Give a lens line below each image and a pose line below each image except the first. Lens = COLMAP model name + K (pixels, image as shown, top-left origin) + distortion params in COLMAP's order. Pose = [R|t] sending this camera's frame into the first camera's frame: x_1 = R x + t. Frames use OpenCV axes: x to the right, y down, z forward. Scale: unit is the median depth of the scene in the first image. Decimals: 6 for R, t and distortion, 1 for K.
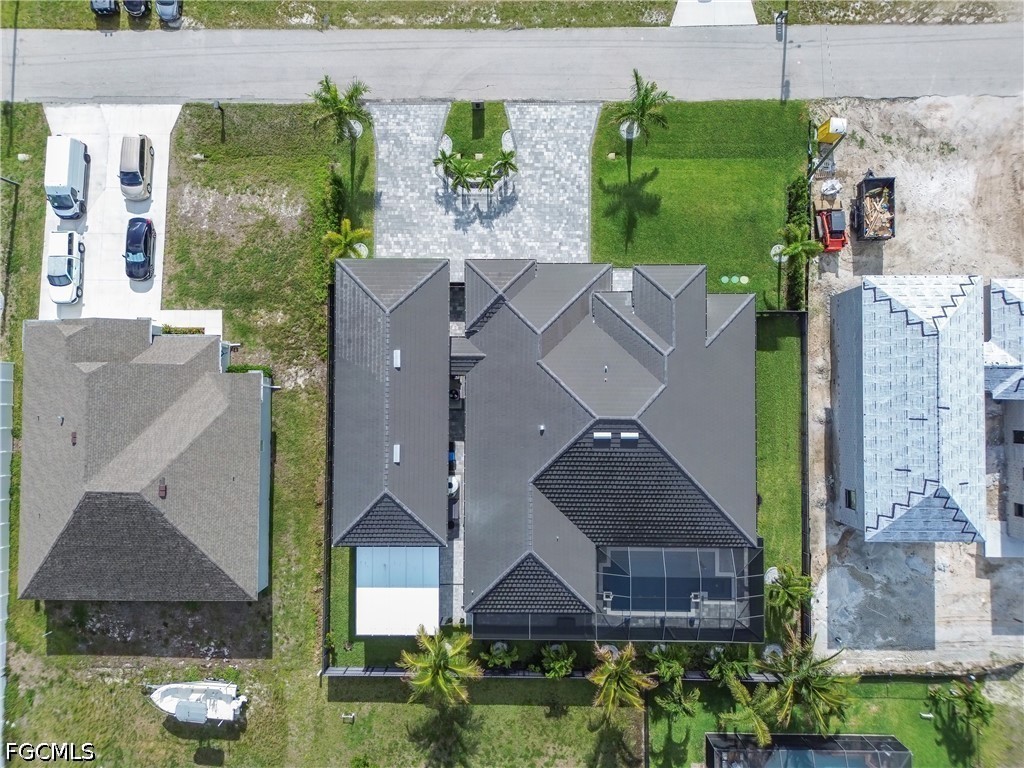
lens RADIAL K [[715.6, 0, 508.2], [0, 715.6, 389.3], [0, 0, 1]] dist [0.060438, -0.059374]
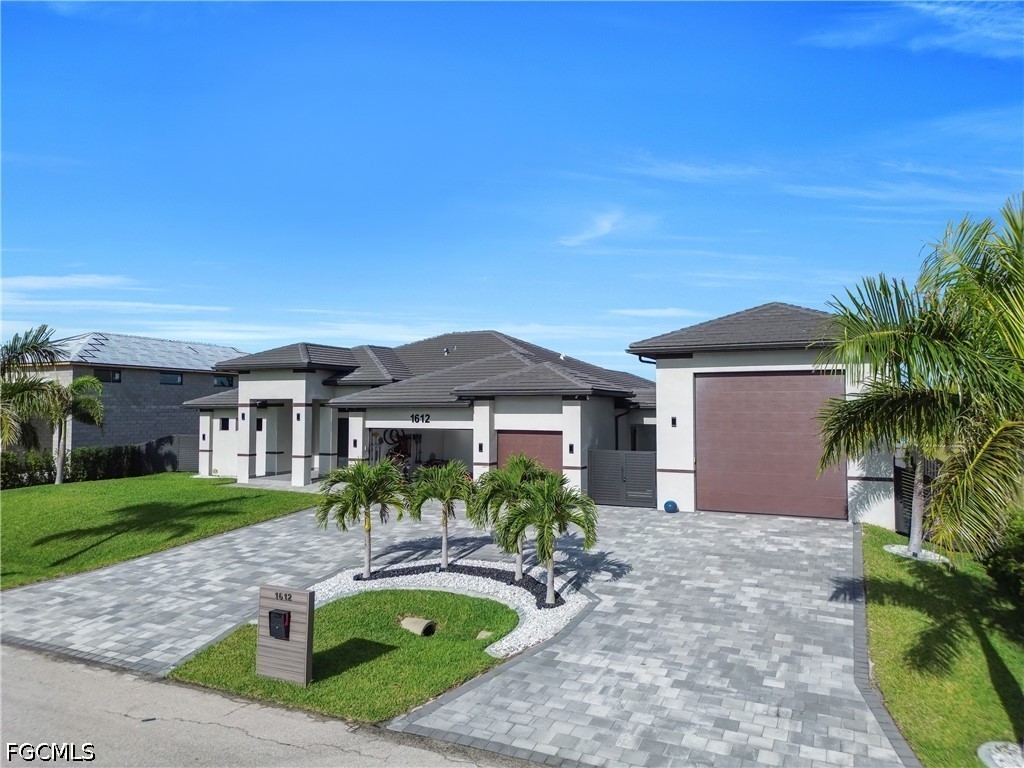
lens RADIAL K [[715.6, 0, 508.2], [0, 715.6, 389.3], [0, 0, 1]] dist [0.060438, -0.059374]
pose [[-0.904138, 0.026109, 0.426442, -0.182229], [0.427239, 0.058000, 0.902277, -0.549049], [-0.001176, 0.997975, -0.063595, 0.944850]]
